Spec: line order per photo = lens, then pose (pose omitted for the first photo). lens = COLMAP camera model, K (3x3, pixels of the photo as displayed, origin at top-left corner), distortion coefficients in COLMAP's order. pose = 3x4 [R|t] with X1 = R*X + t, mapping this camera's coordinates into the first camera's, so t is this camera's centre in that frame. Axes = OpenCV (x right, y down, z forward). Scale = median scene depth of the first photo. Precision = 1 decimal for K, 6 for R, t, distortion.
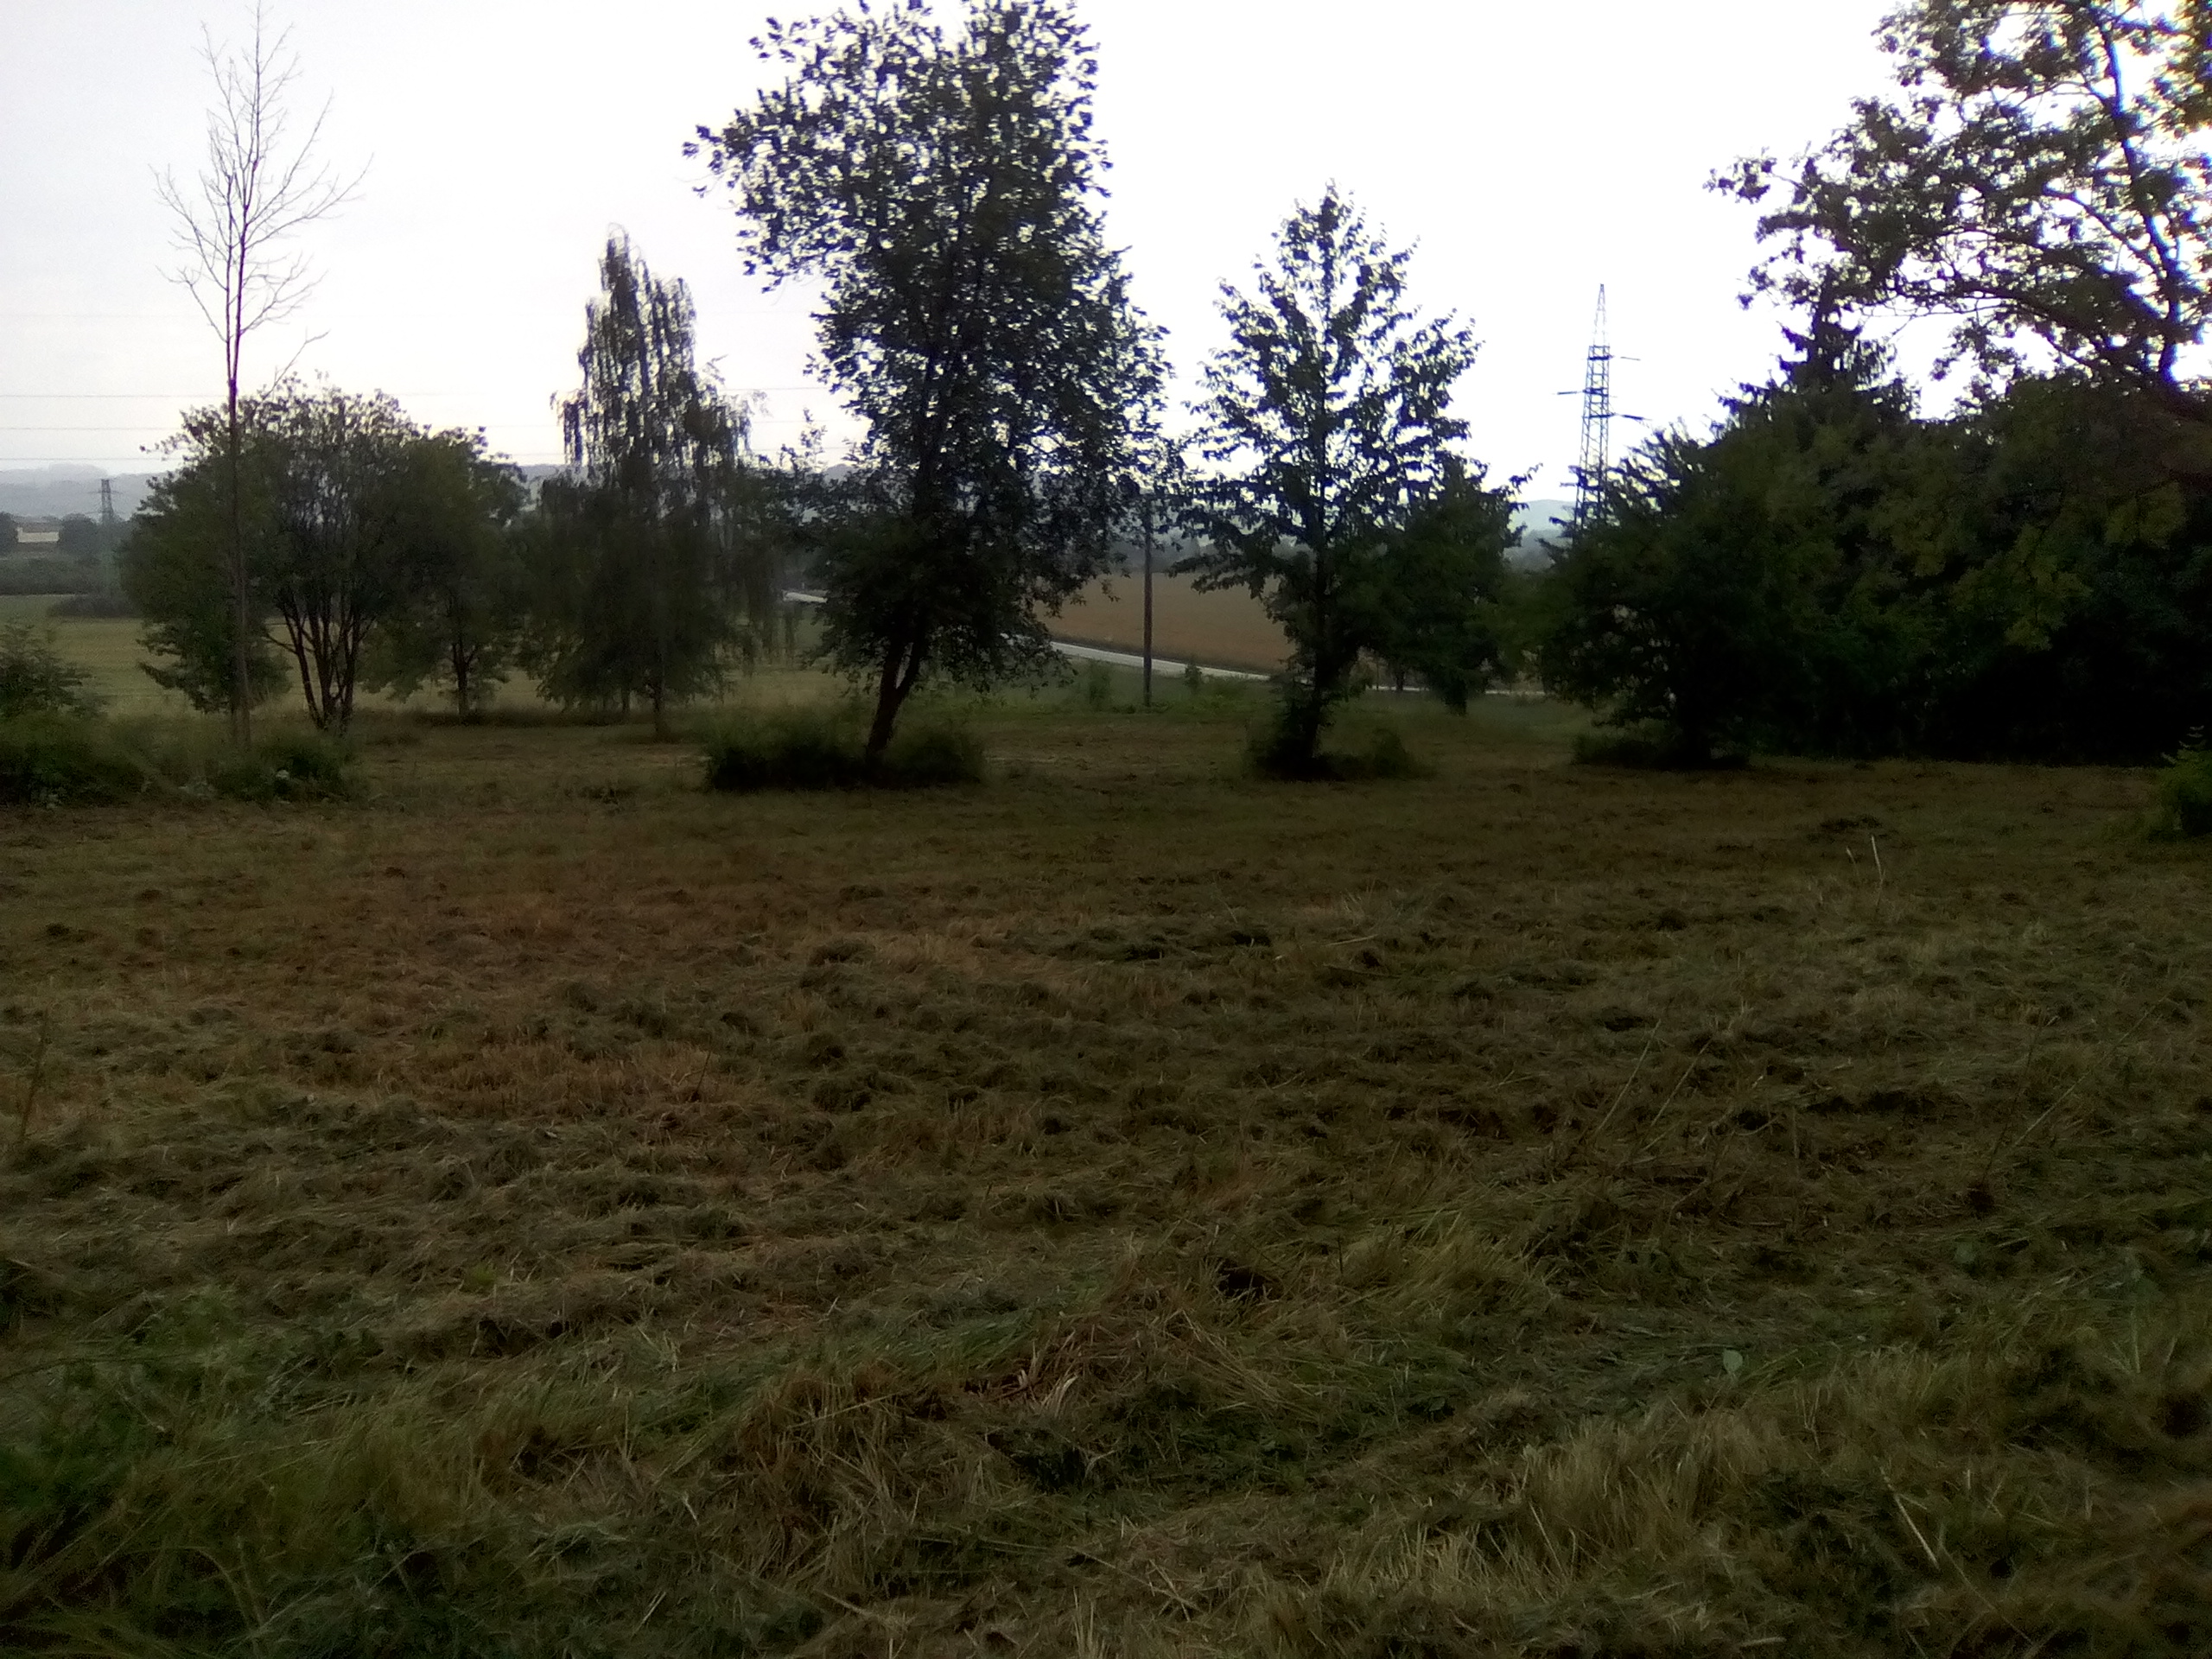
lens RADIAL K [[1801.3, 0, 1043.8], [0, 1801.3, 844.4], [0, 0, 1]] dist [-0.071017, 0.037574]
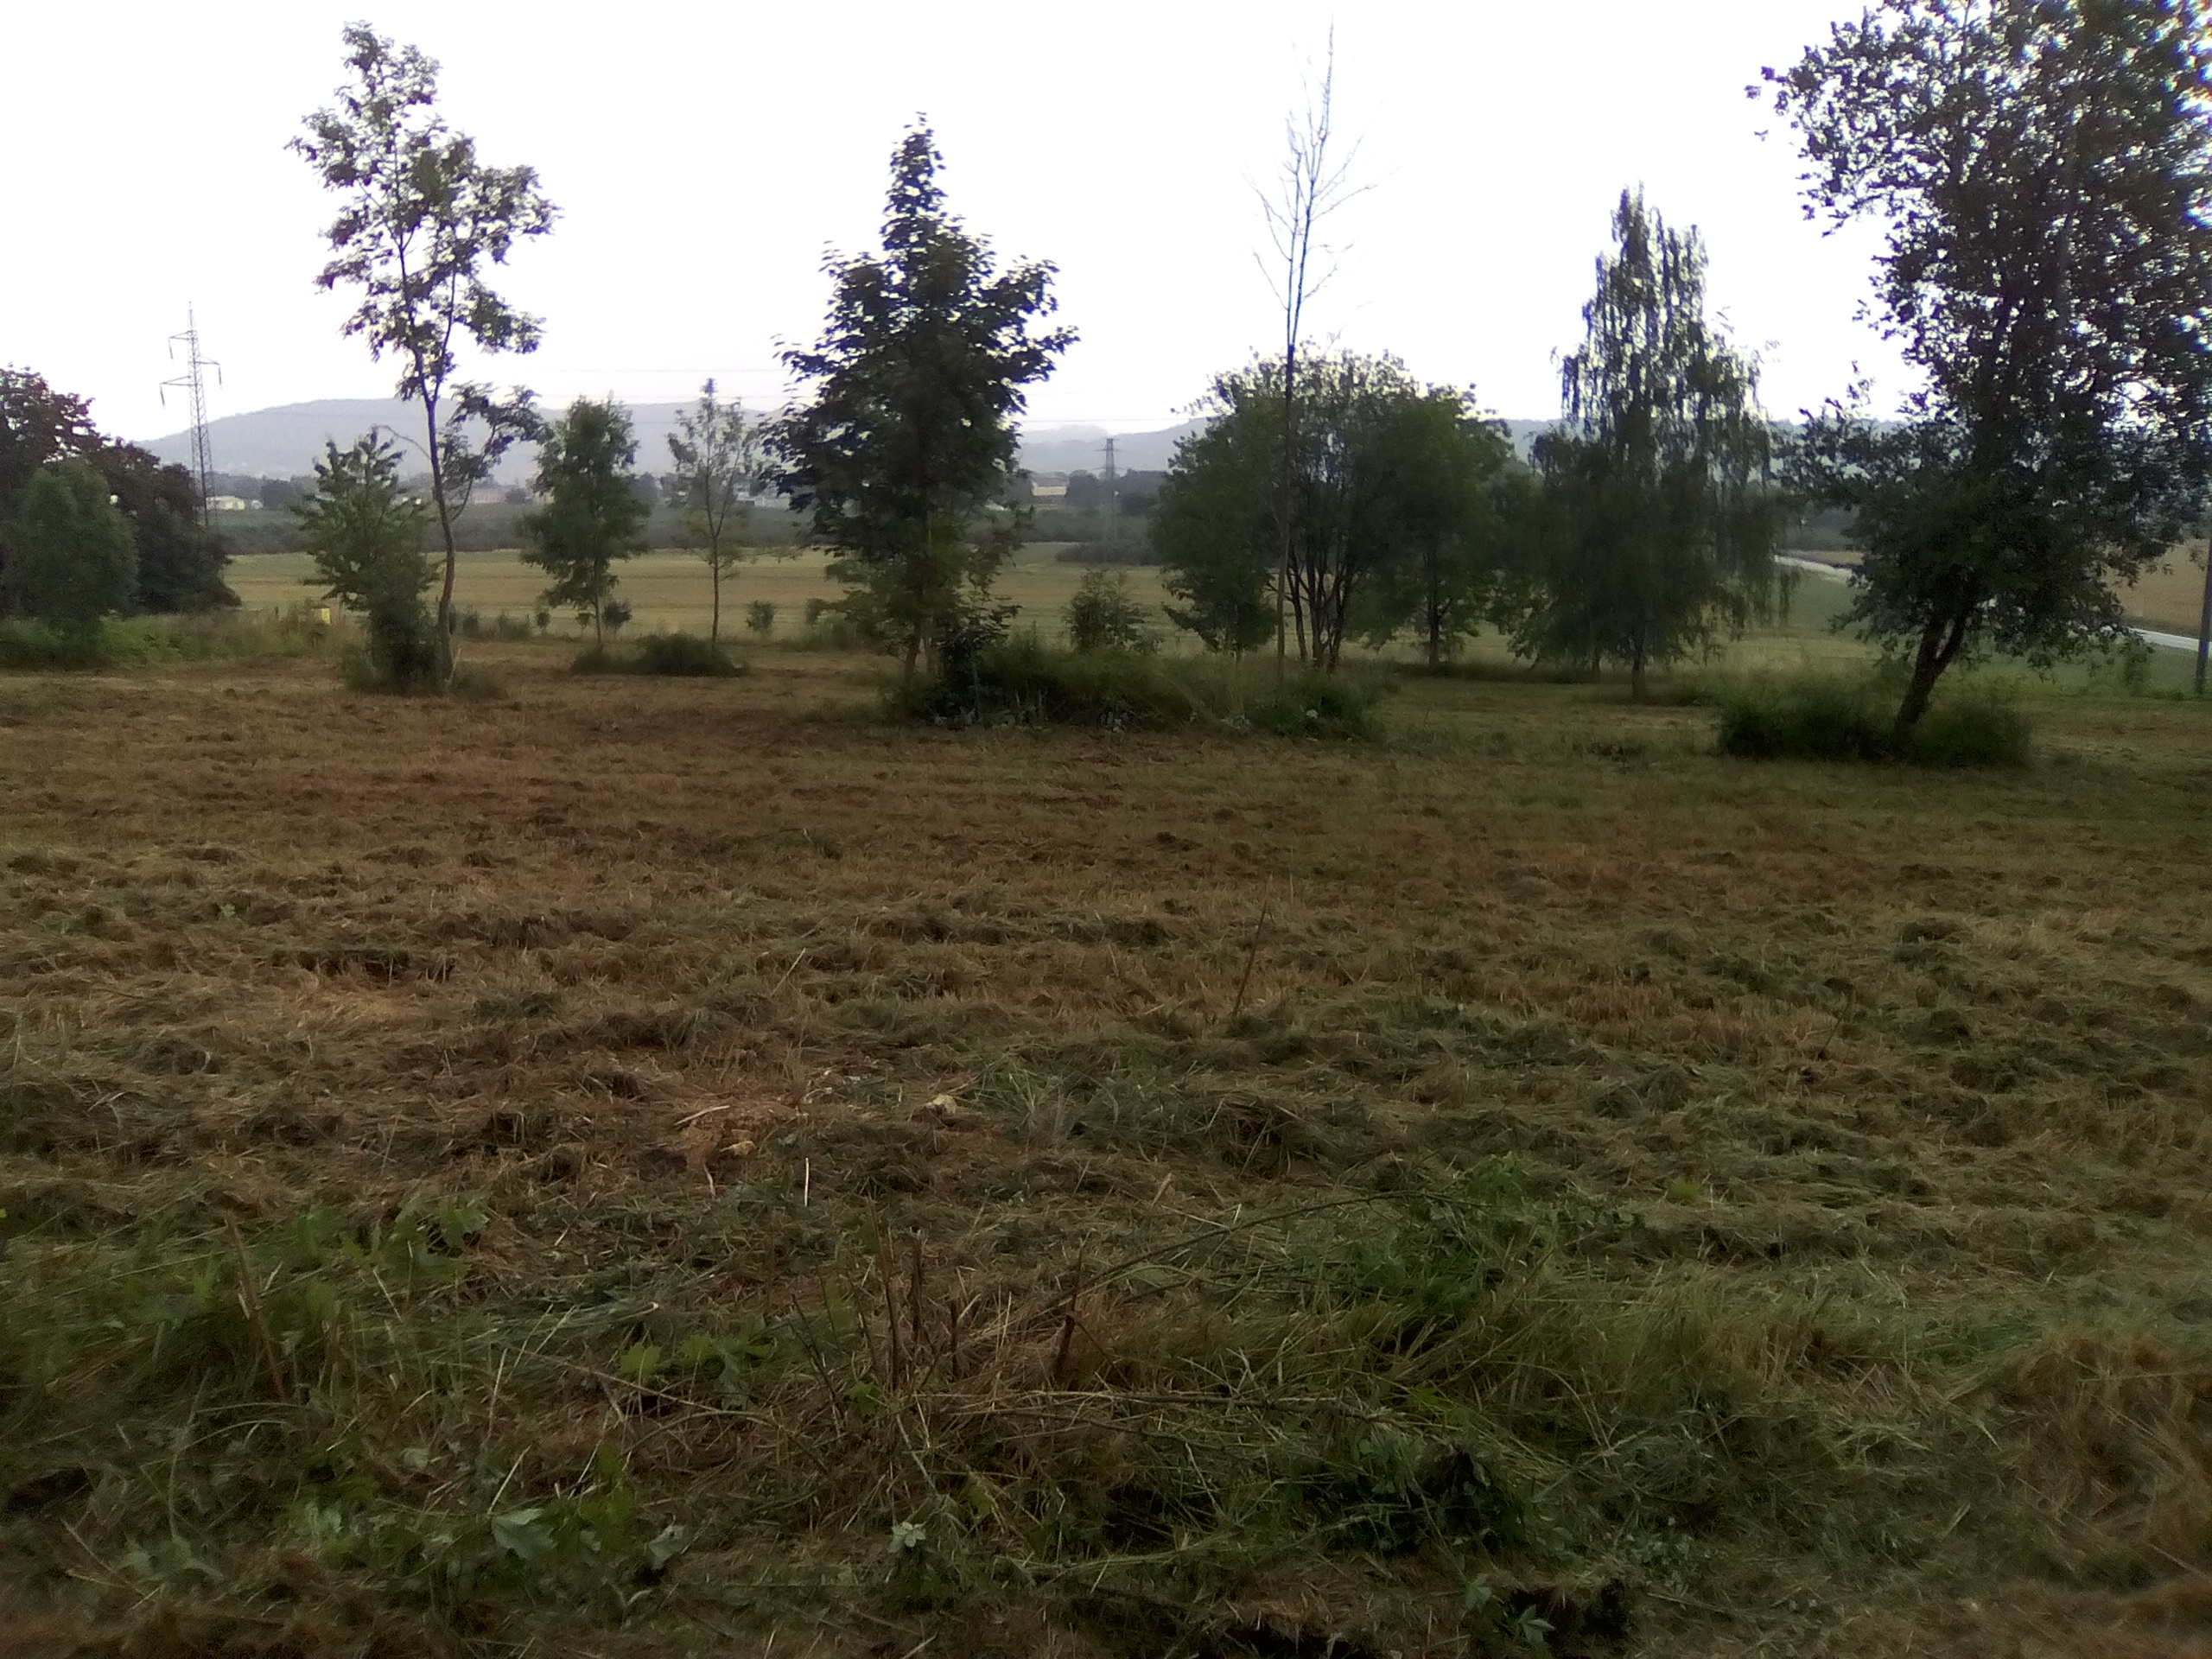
lens RADIAL K [[1814.1, 0, 1044.8], [0, 1814.1, 826.4], [0, 0, 1]] dist [-0.054275, -0.001997]
pose [[0.873345, 0.082446, -0.480074, -0.035871], [-0.076274, 0.996561, 0.032388, 0.004888], [0.481093, 0.008331, 0.876630, -0.029414]]
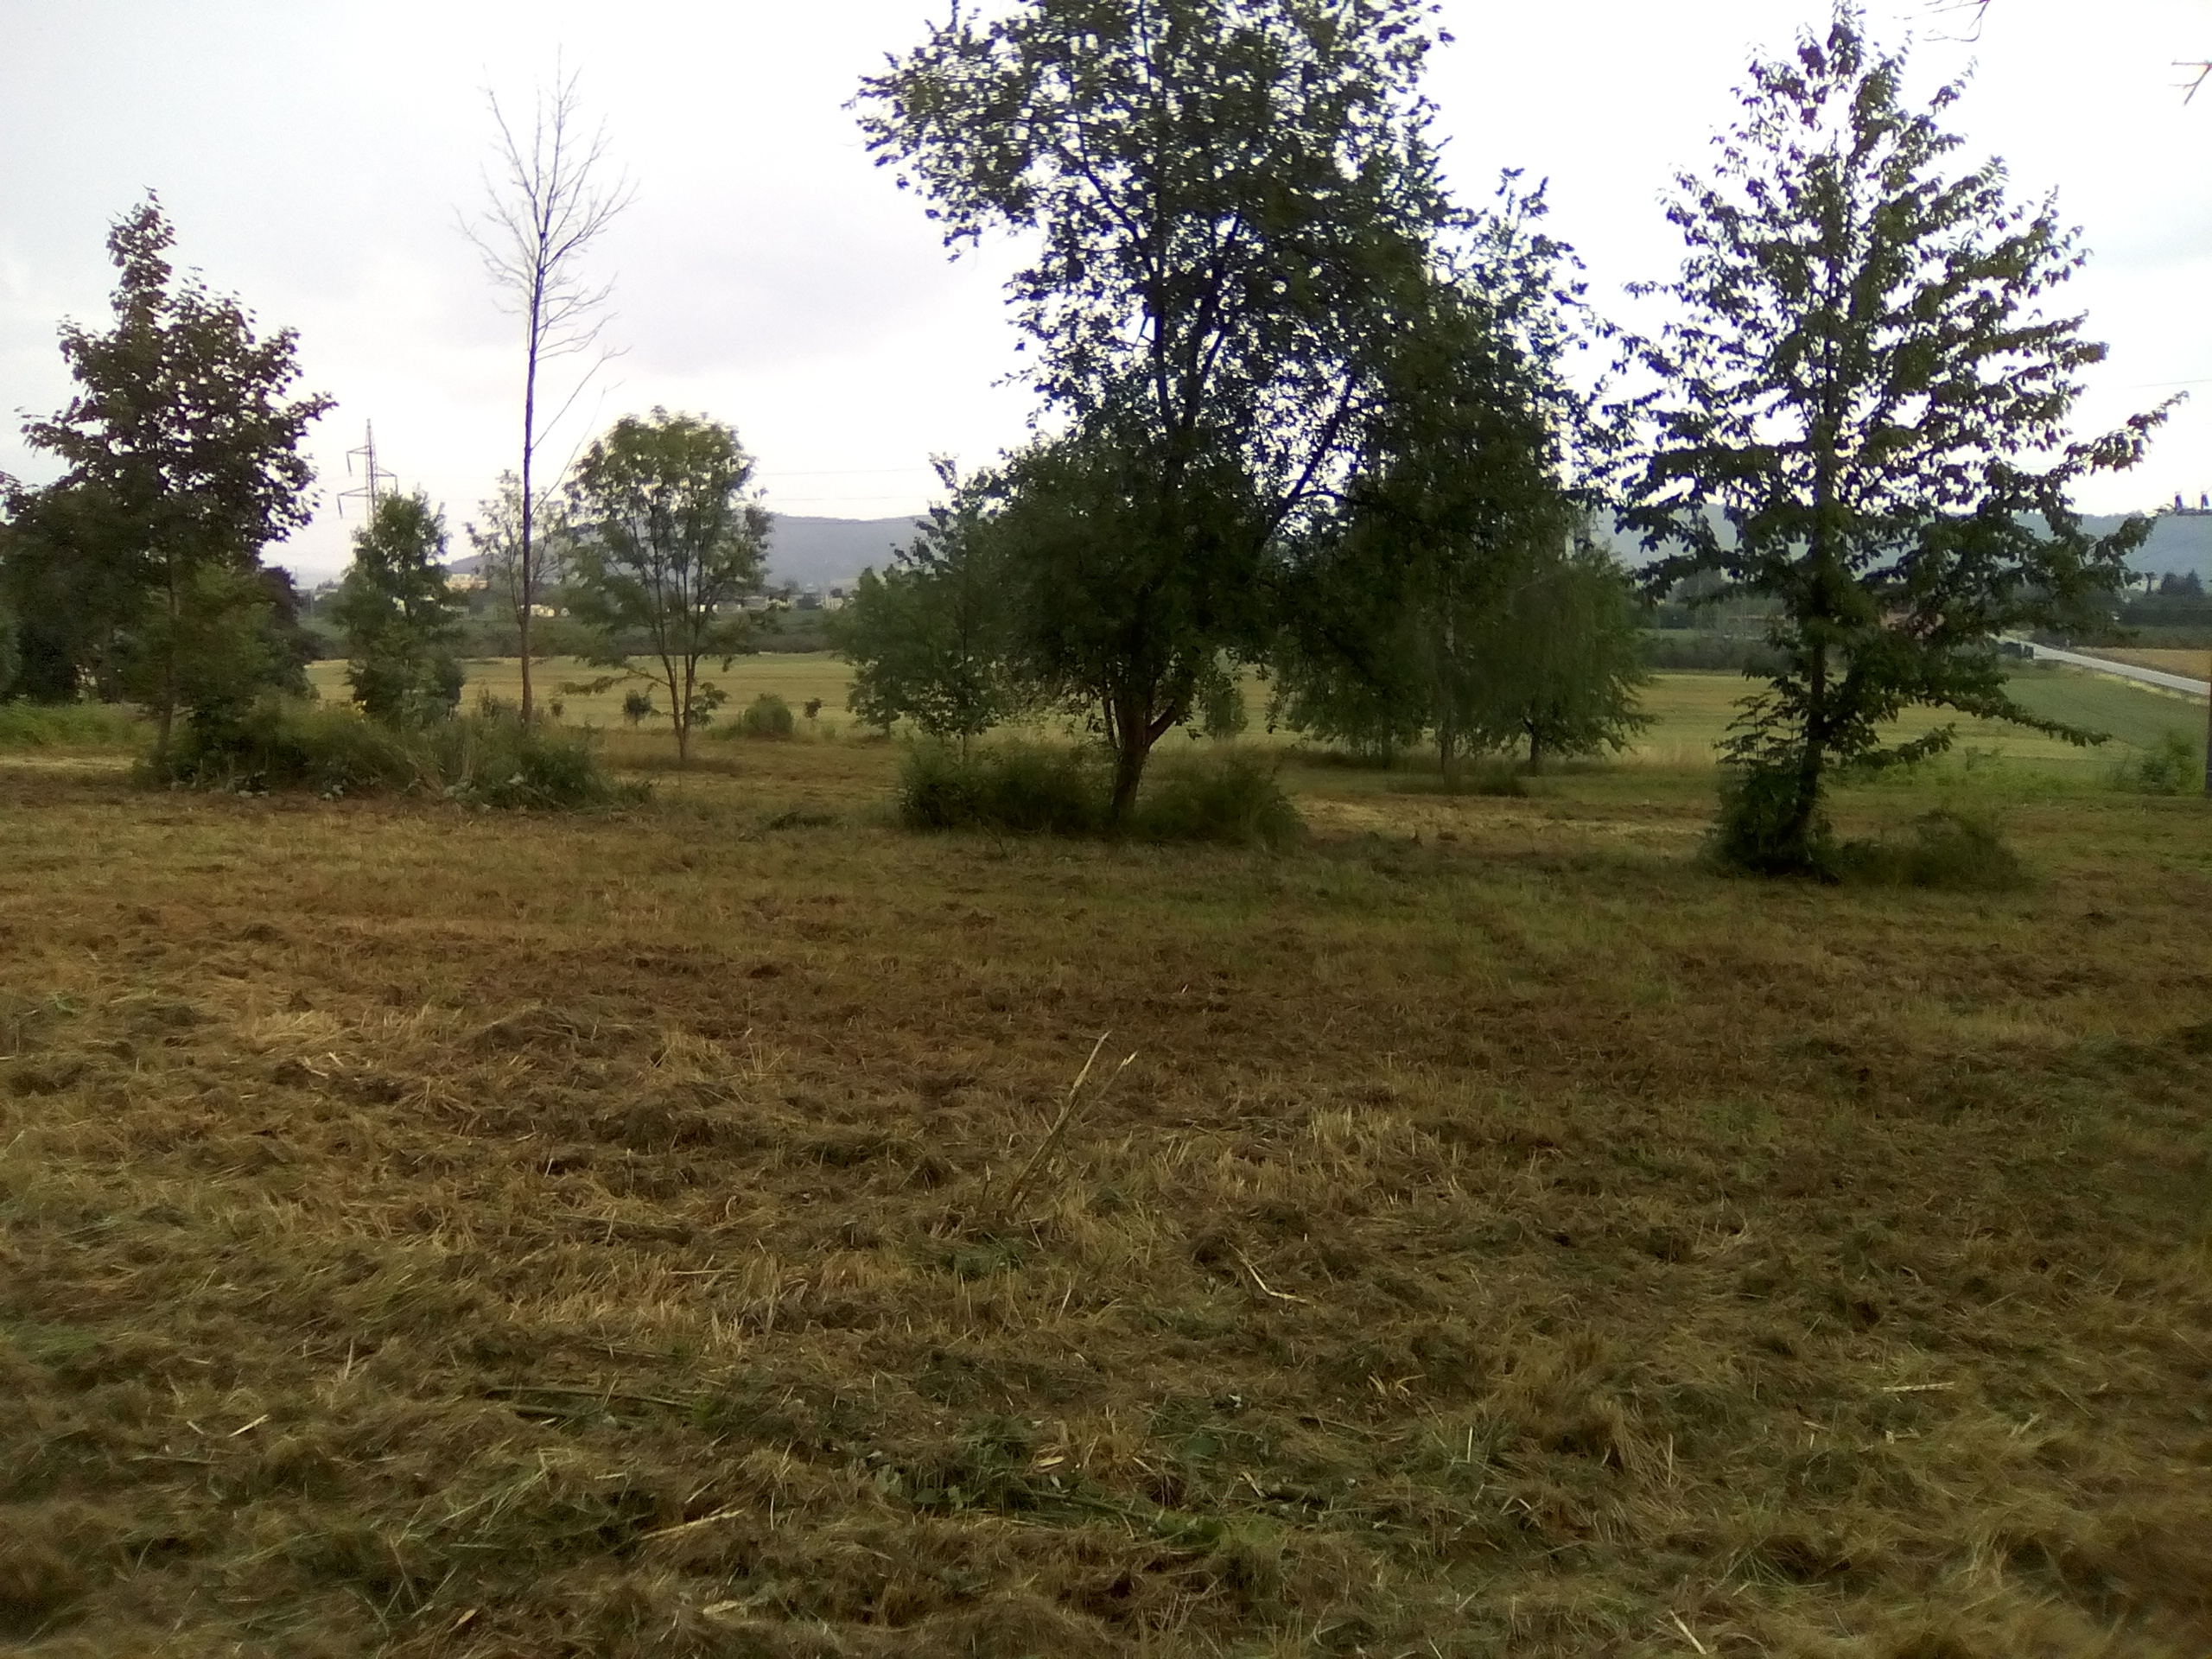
lens RADIAL K [[1801.3, 0, 1043.8], [0, 1801.3, 844.4], [0, 0, 1]] dist [-0.071017, 0.037574]
pose [[0.784258, 0.071161, -0.616340, 0.392223], [-0.089405, 0.995995, 0.001232, -0.027366], [0.613959, 0.054138, 0.787479, 0.327262]]
